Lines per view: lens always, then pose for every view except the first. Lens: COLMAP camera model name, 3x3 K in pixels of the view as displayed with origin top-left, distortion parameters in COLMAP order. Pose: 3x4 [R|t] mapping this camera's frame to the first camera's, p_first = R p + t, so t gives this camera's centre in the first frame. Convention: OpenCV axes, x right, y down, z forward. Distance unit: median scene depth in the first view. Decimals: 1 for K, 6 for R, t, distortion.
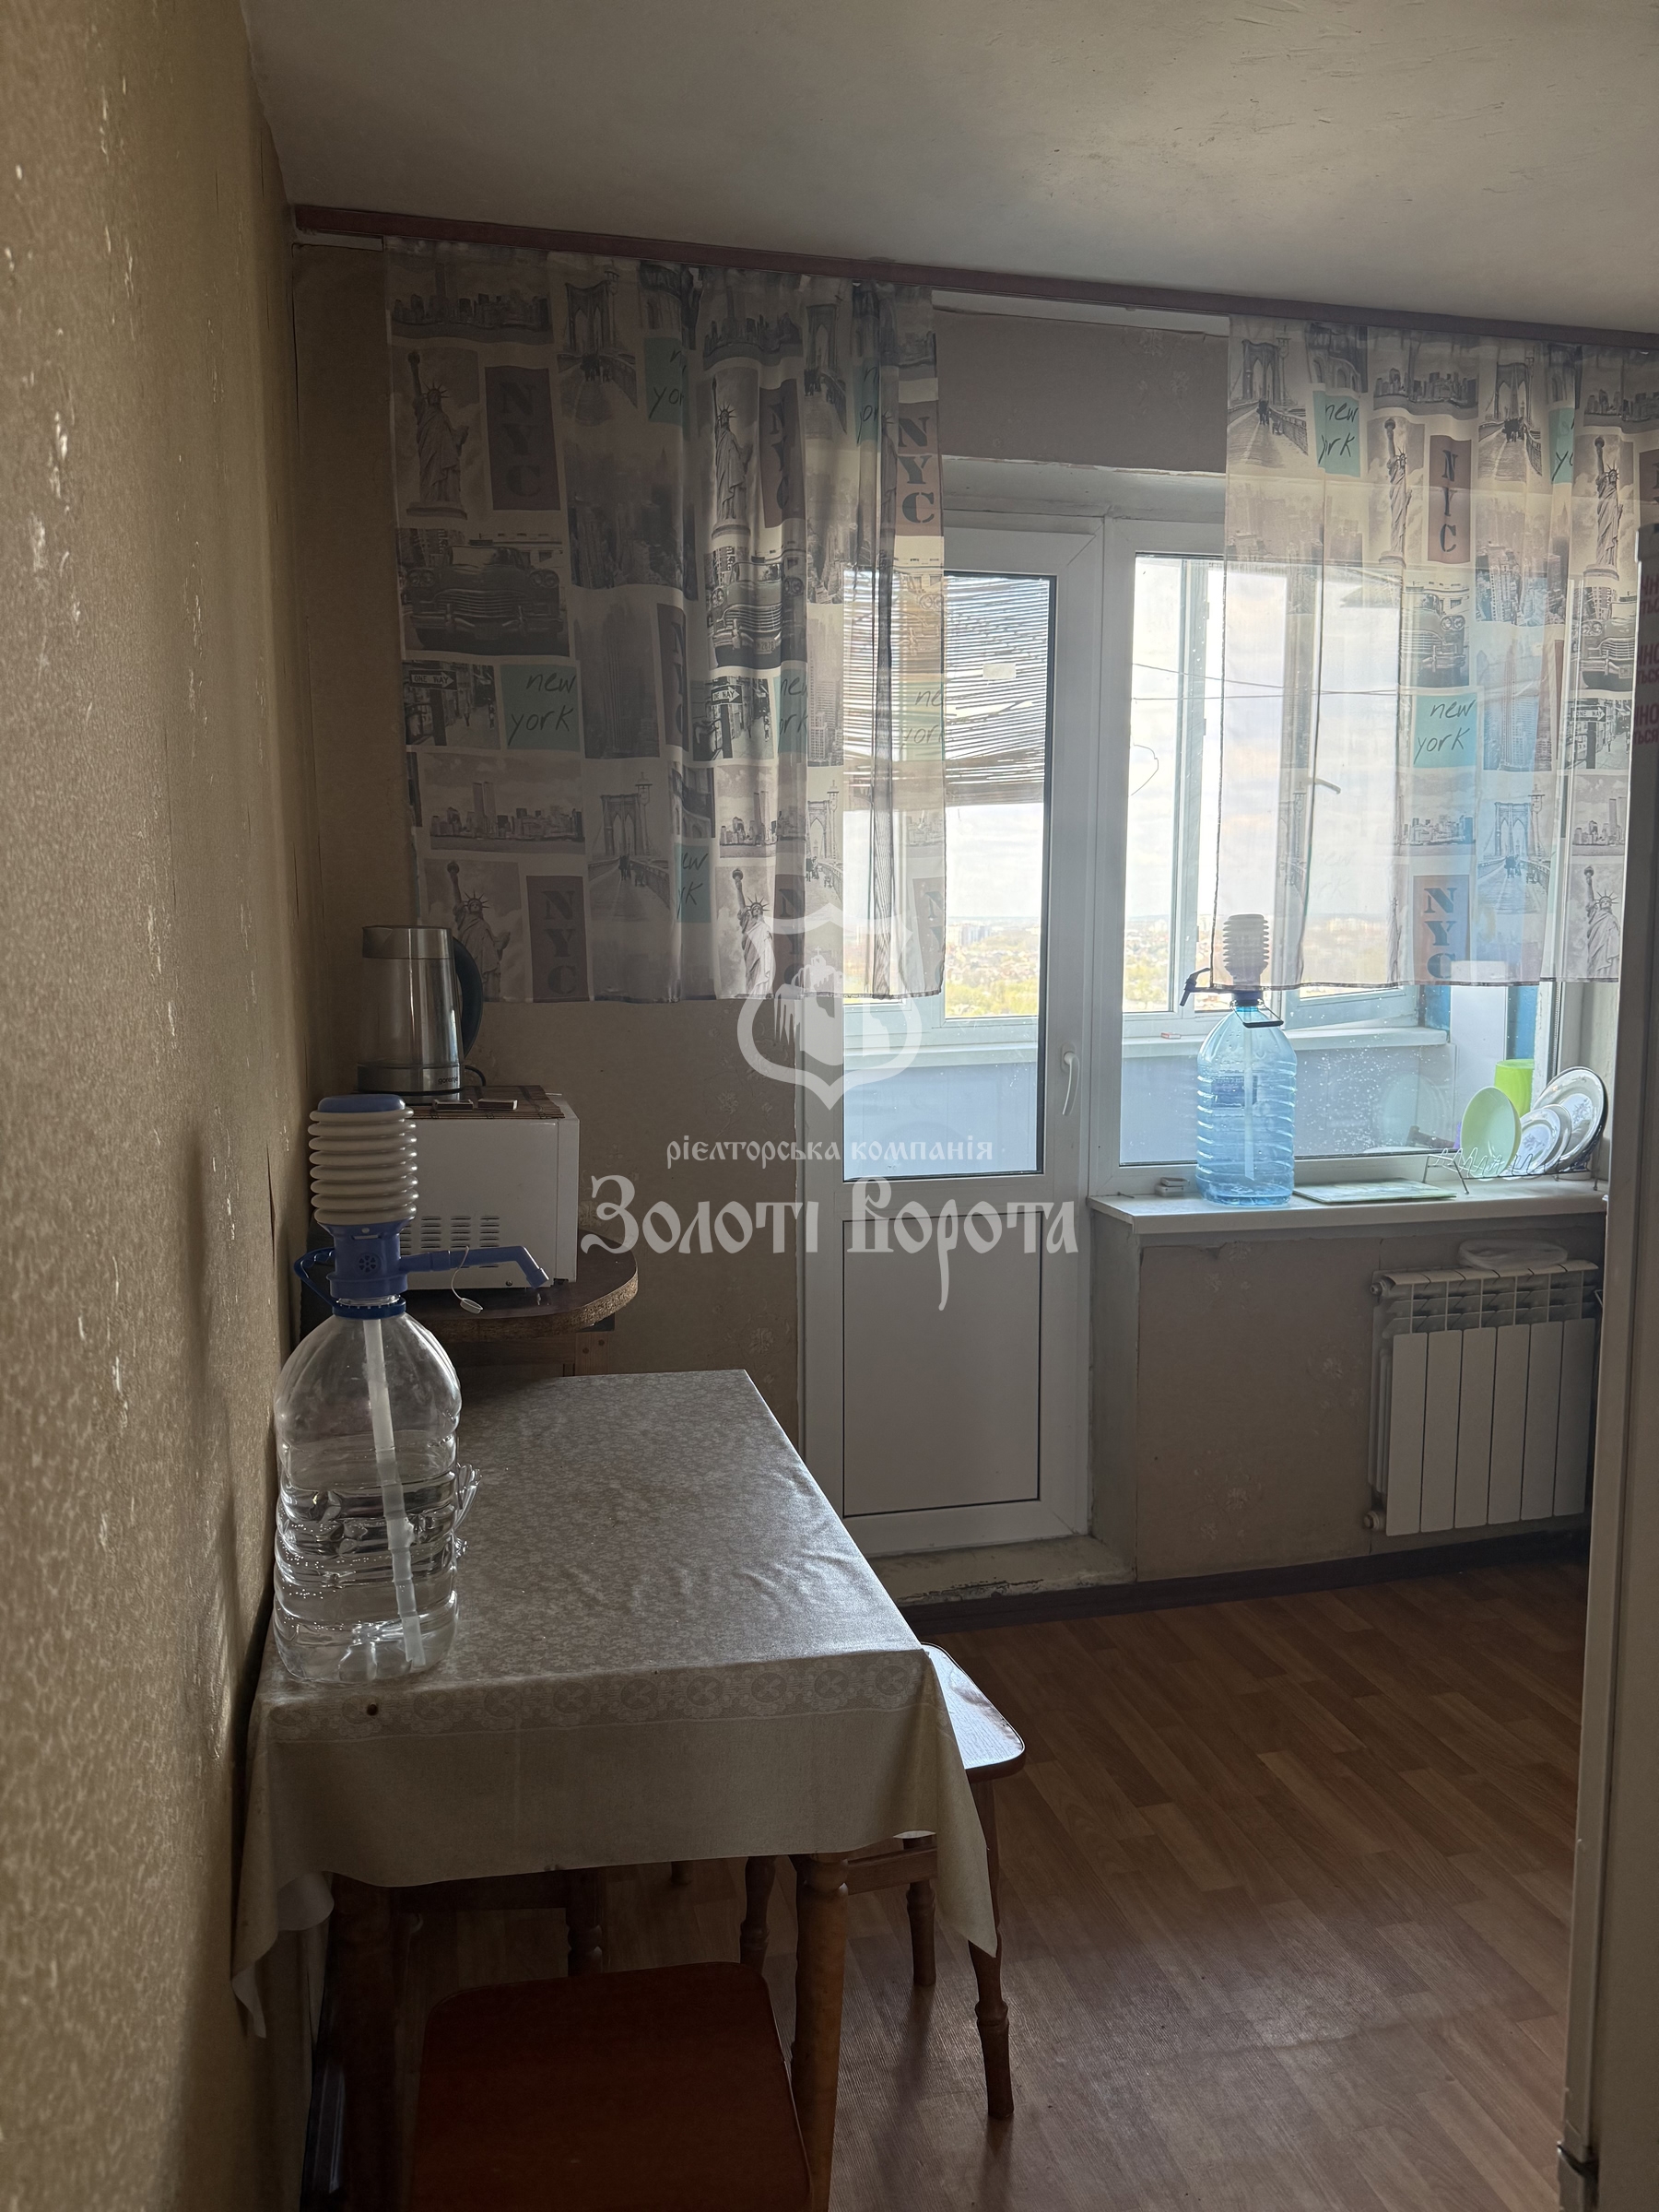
lens RADIAL K [[1557.8, 0, 815.7], [0, 1557.8, 1110.8], [0, 0, 1]] dist [0.056279, -0.069086]
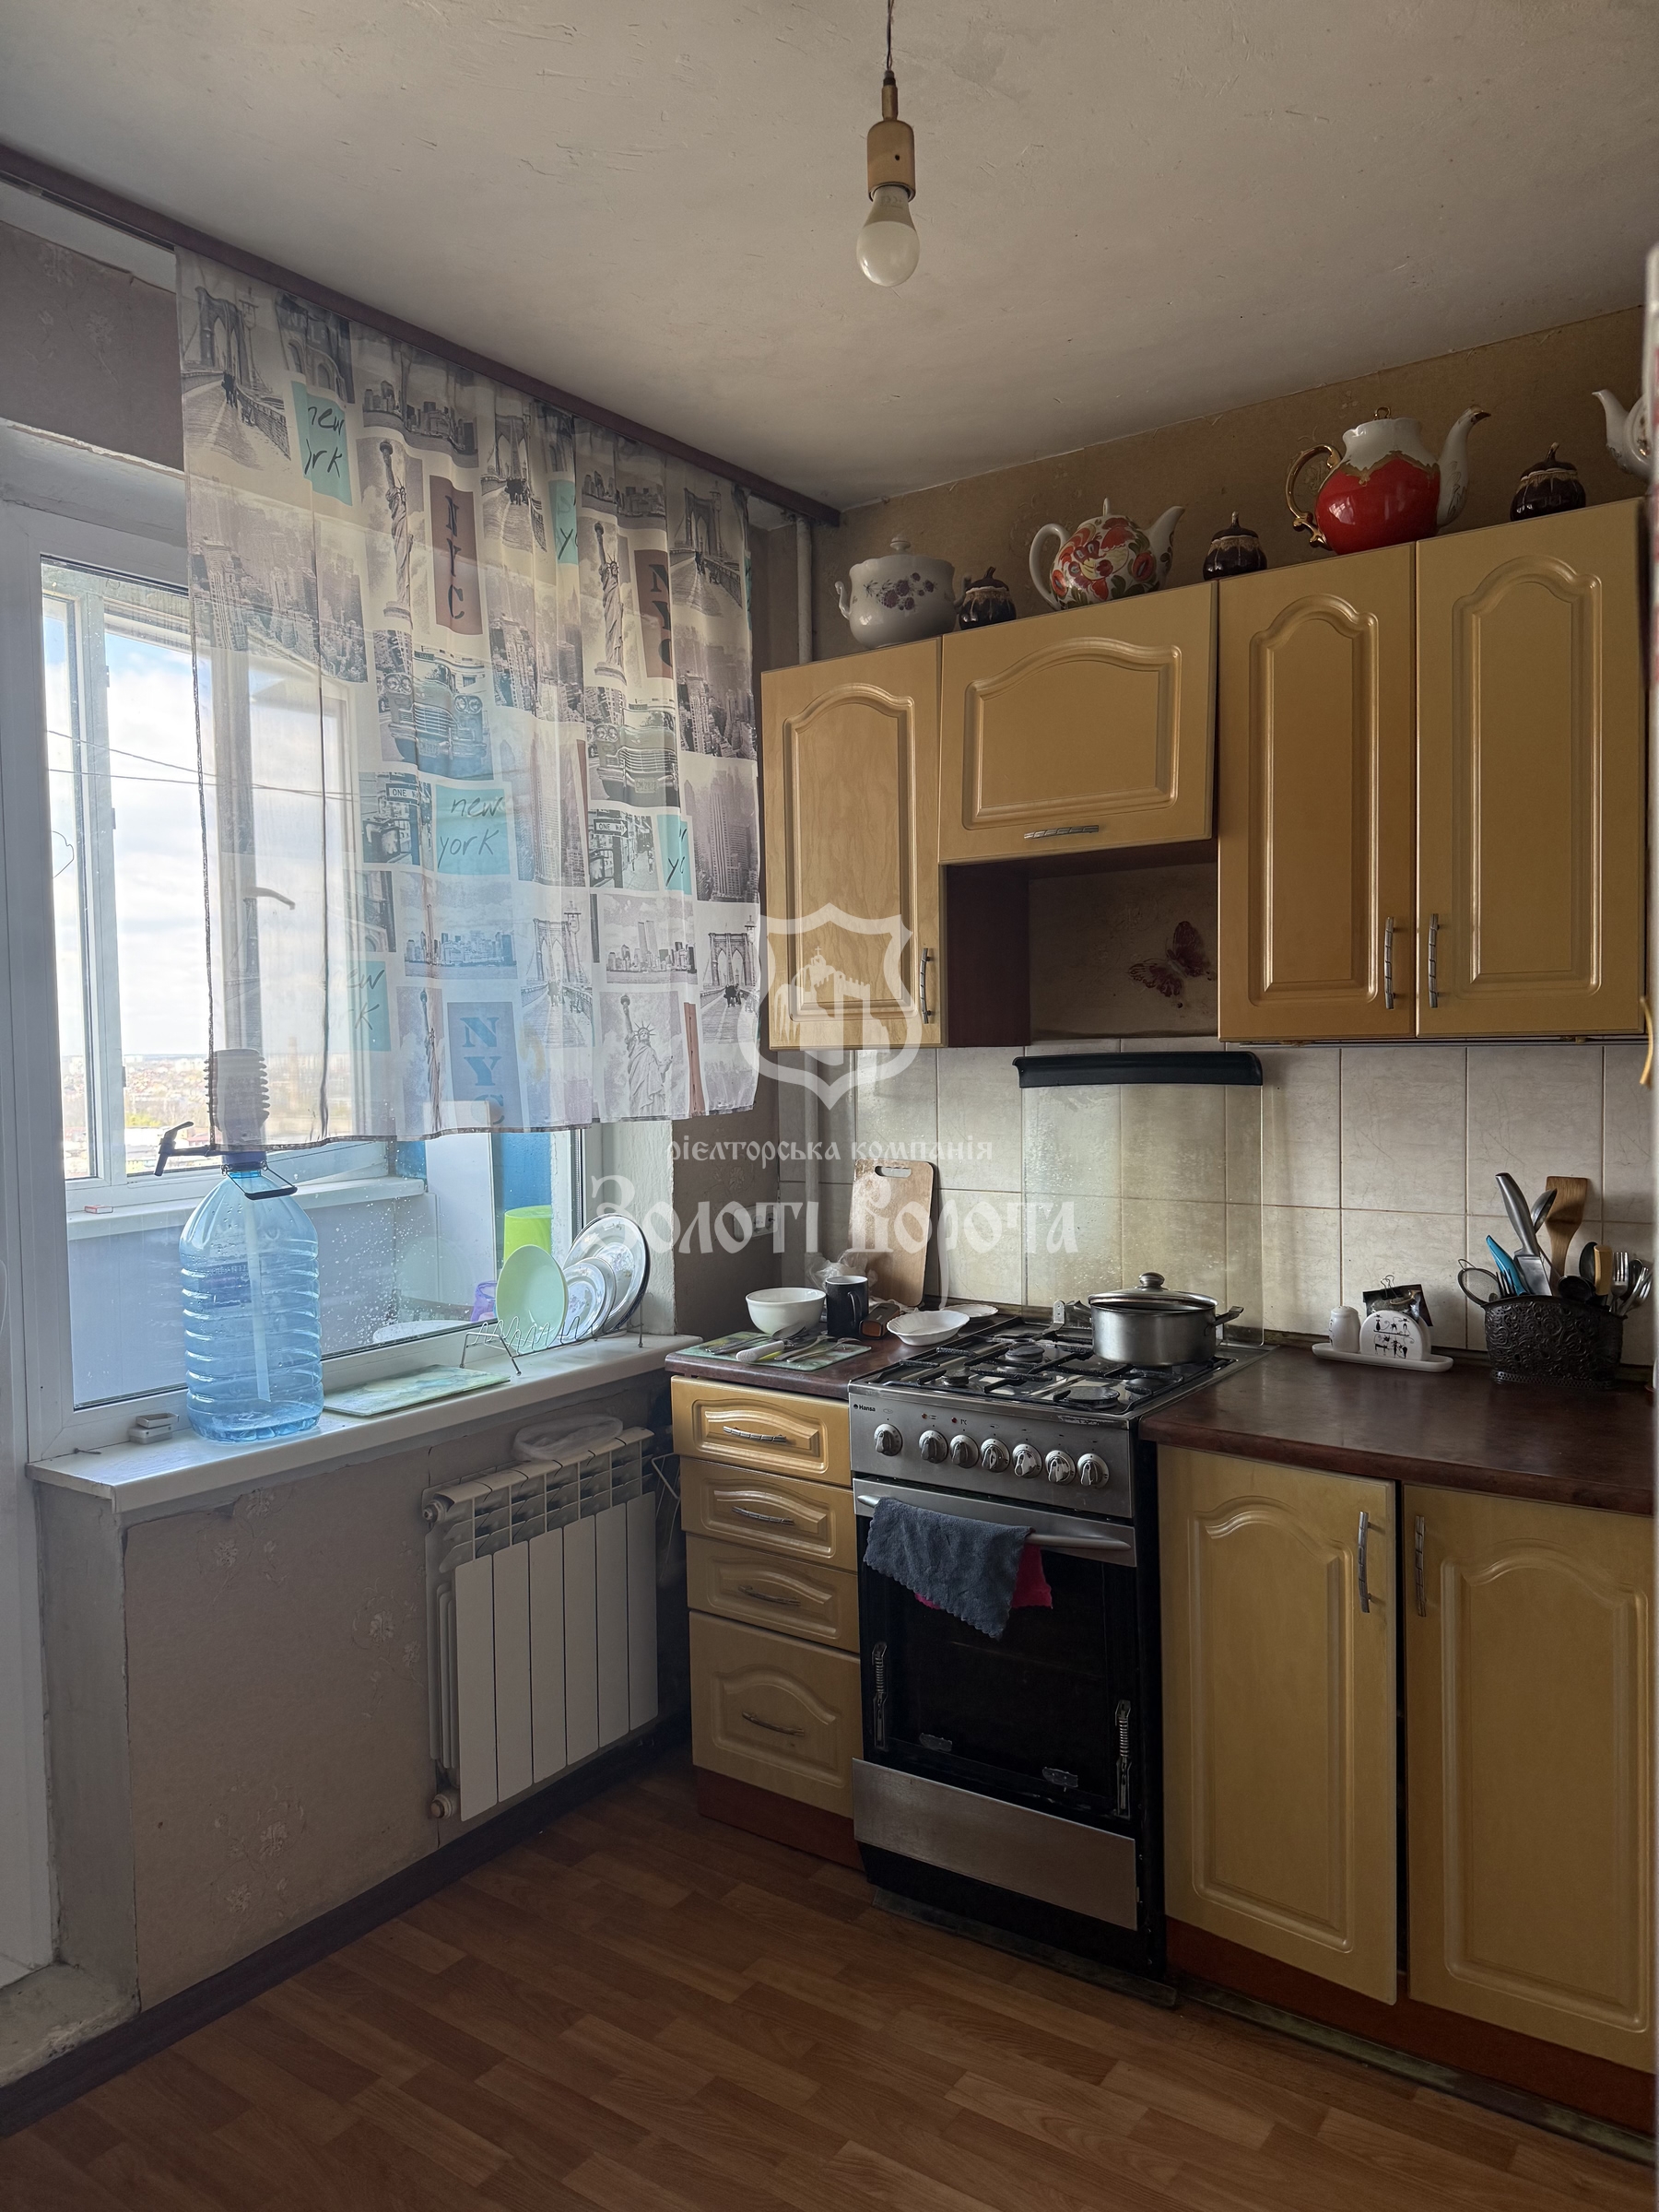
lens RADIAL K [[1557.8, 0, 838.0], [0, 1557.8, 1112.1], [0, 0, 1]] dist [0.056279, -0.069086]
pose [[0.751387, -0.037300, 0.658807, -0.006859], [0.094639, 0.994171, -0.051651, -0.032458], [-0.653040, 0.101159, 0.750537, 0.274879]]
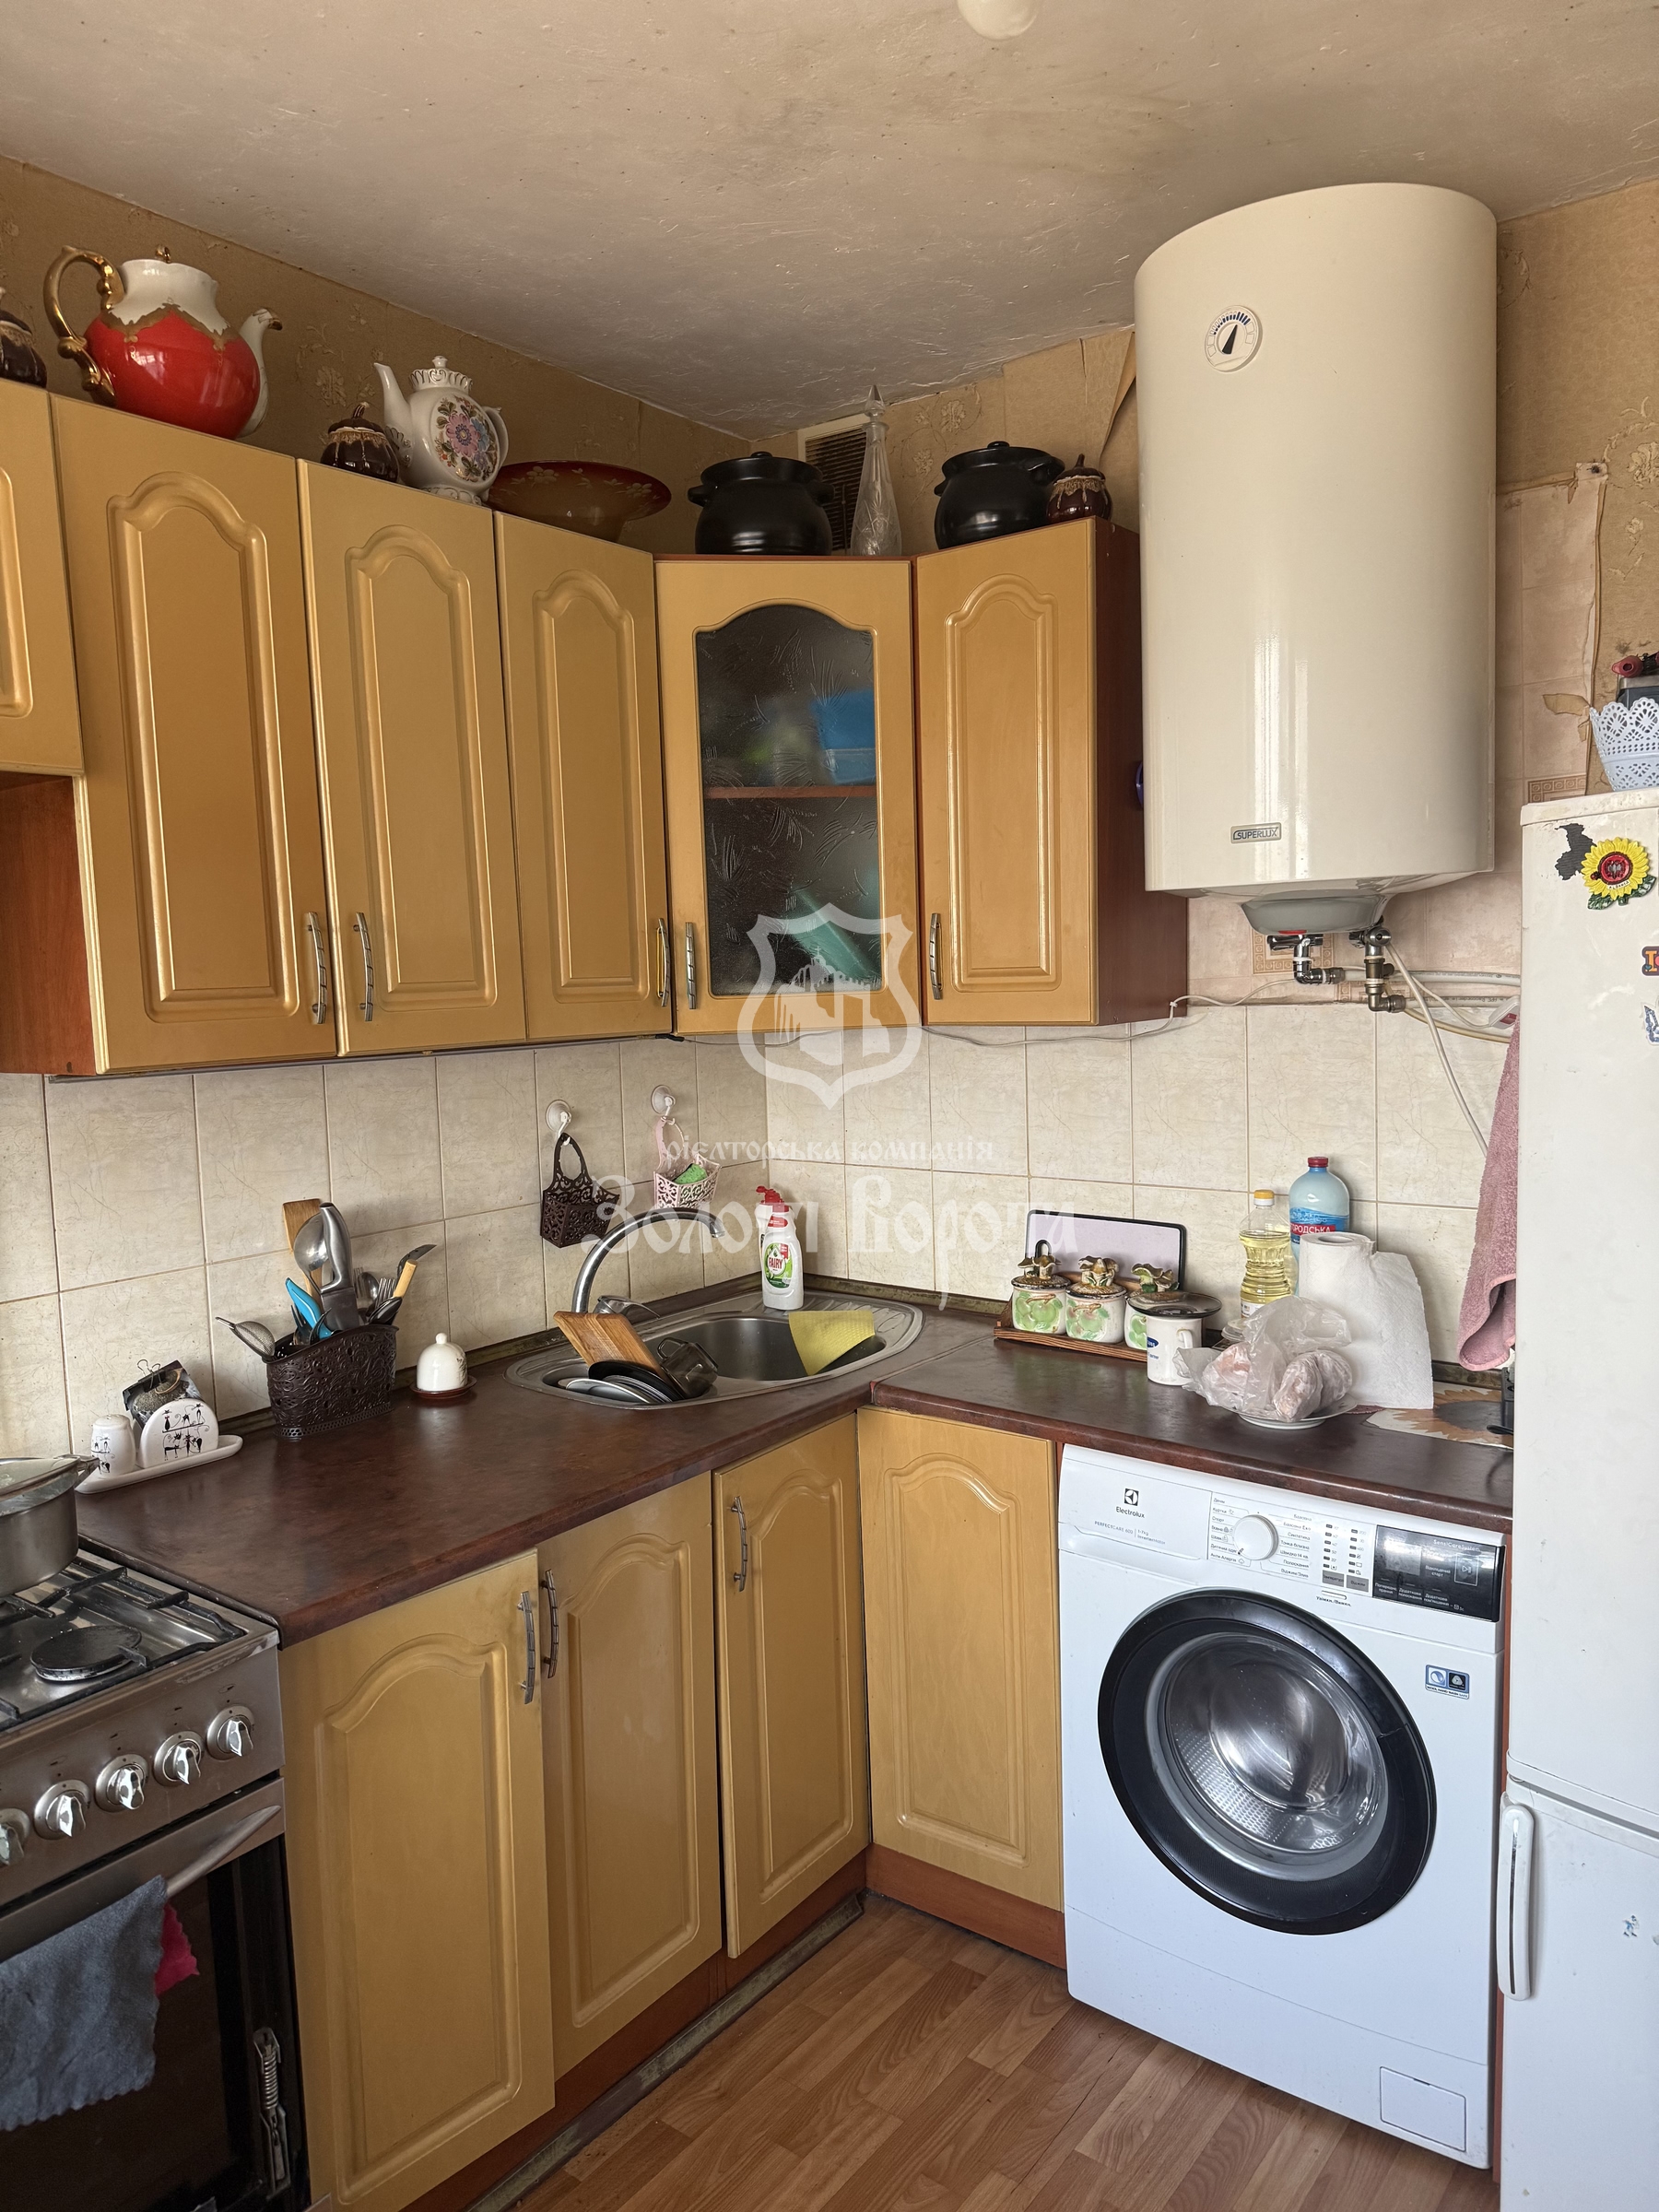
lens RADIAL K [[1557.8, 0, 824.3], [0, 1557.8, 1109.7], [0, 0, 1]] dist [0.056279, -0.069086]
pose [[-0.648822, -0.044468, 0.759639, 0.089856], [0.126173, 0.978185, 0.165028, -0.149232], [-0.750407, 0.202920, -0.629058, 0.972026]]
